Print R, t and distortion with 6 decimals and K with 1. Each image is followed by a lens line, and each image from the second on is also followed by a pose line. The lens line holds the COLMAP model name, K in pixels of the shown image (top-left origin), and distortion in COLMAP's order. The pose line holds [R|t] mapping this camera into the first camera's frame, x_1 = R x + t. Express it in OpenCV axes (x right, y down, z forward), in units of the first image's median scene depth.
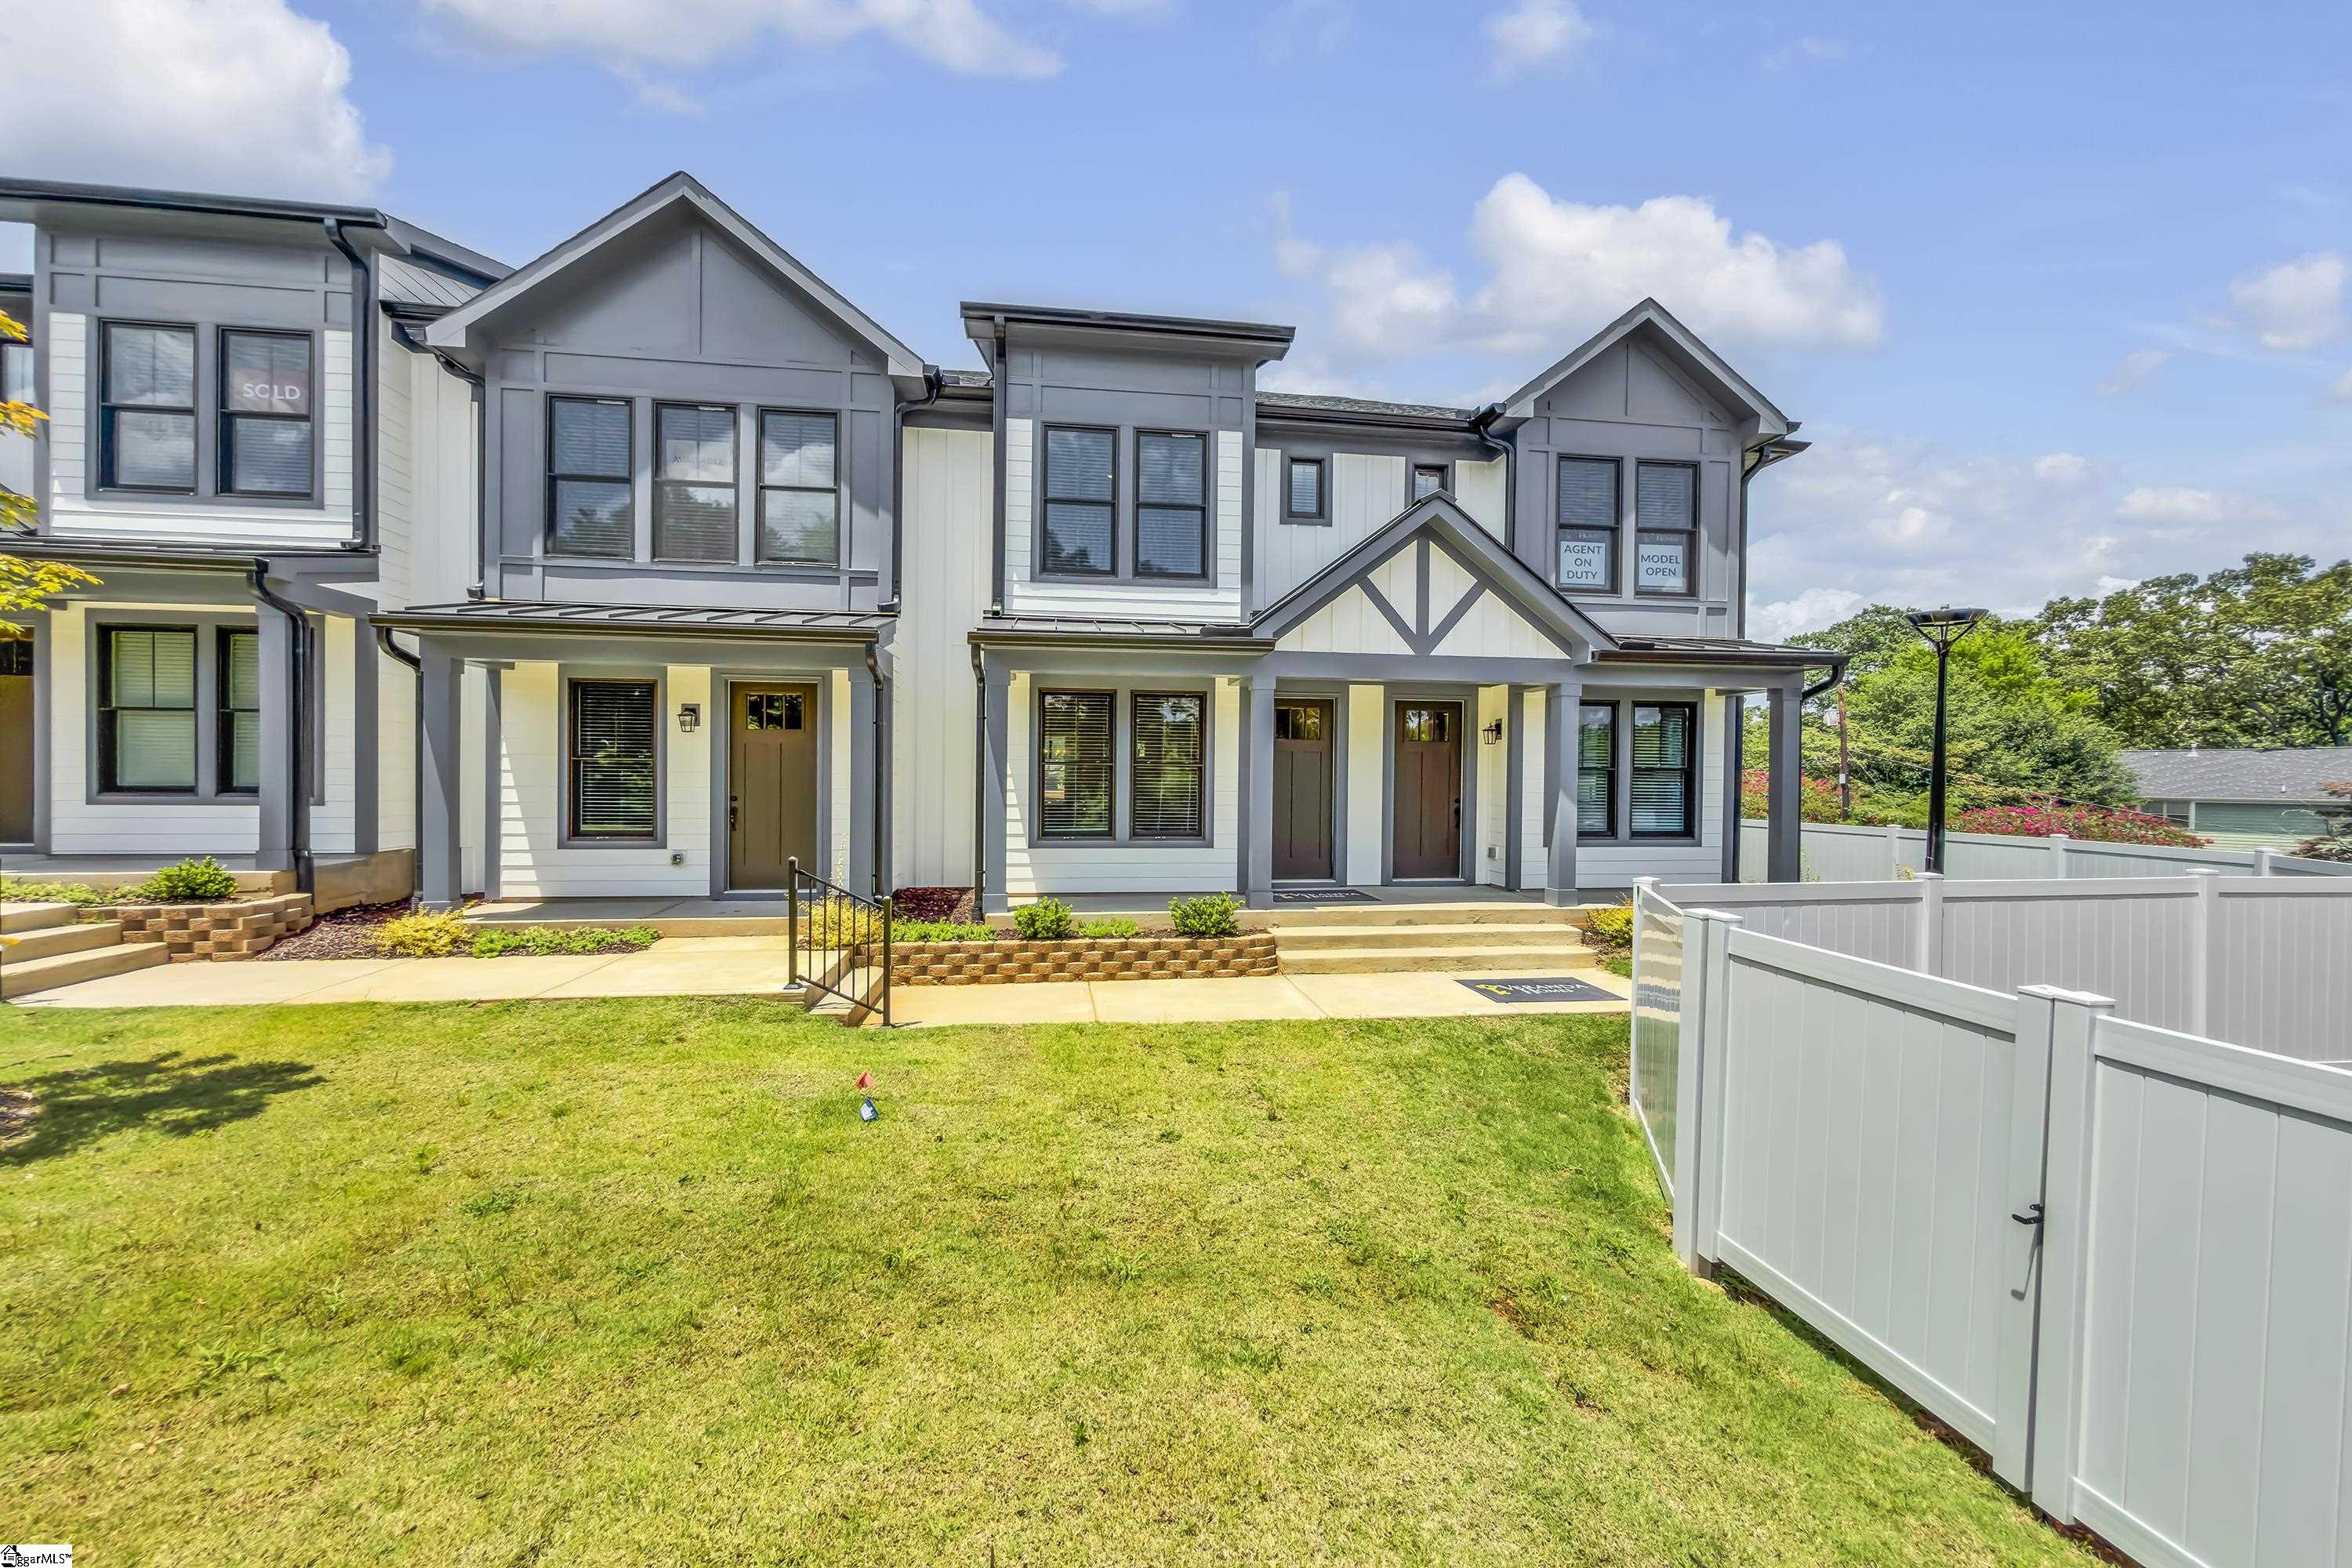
lens RADIAL K [[936.4, 0, 1176.0], [0, 936.4, 784.0], [0, 0, 1]] dist [0.000077, -0.000415]
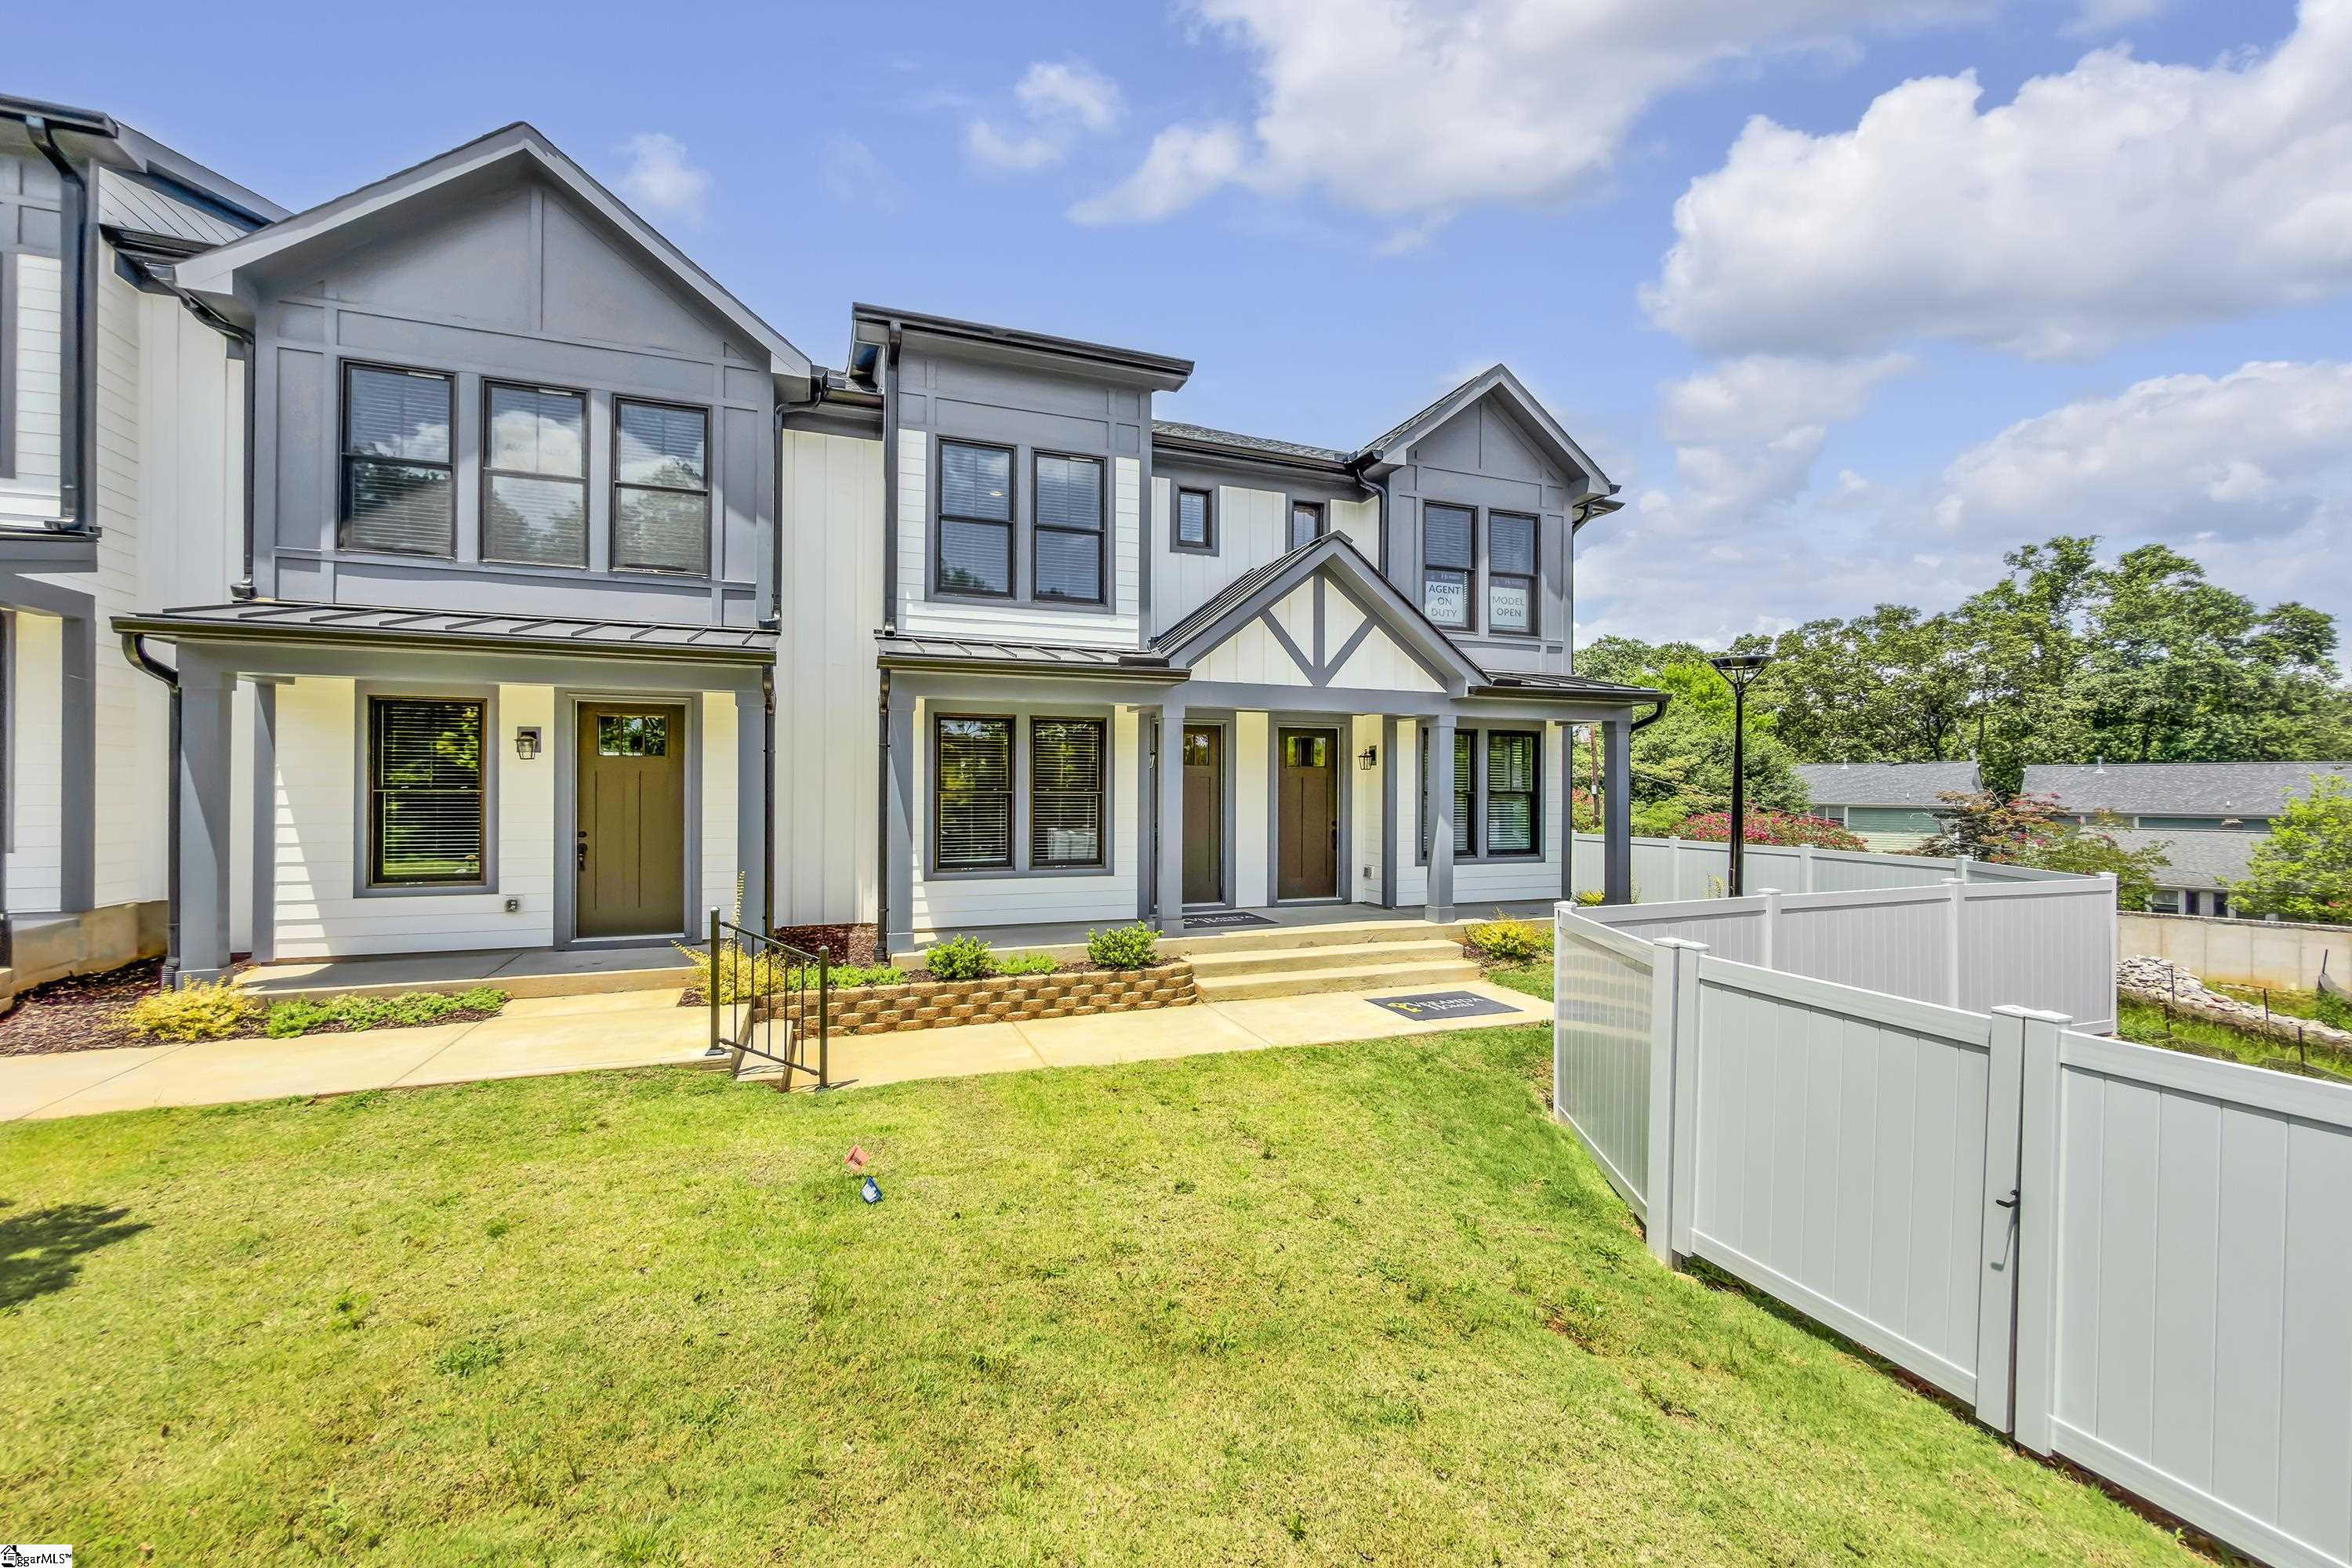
lens RADIAL K [[936.4, 0, 1176.0], [0, 936.4, 784.0], [0, 0, 1]] dist [0.000077, -0.000415]
pose [[0.976413, -0.003967, 0.215875, -0.119503], [0.006261, 0.999931, -0.009945, -0.020266], [-0.215821, 0.011062, 0.976370, 0.017567]]
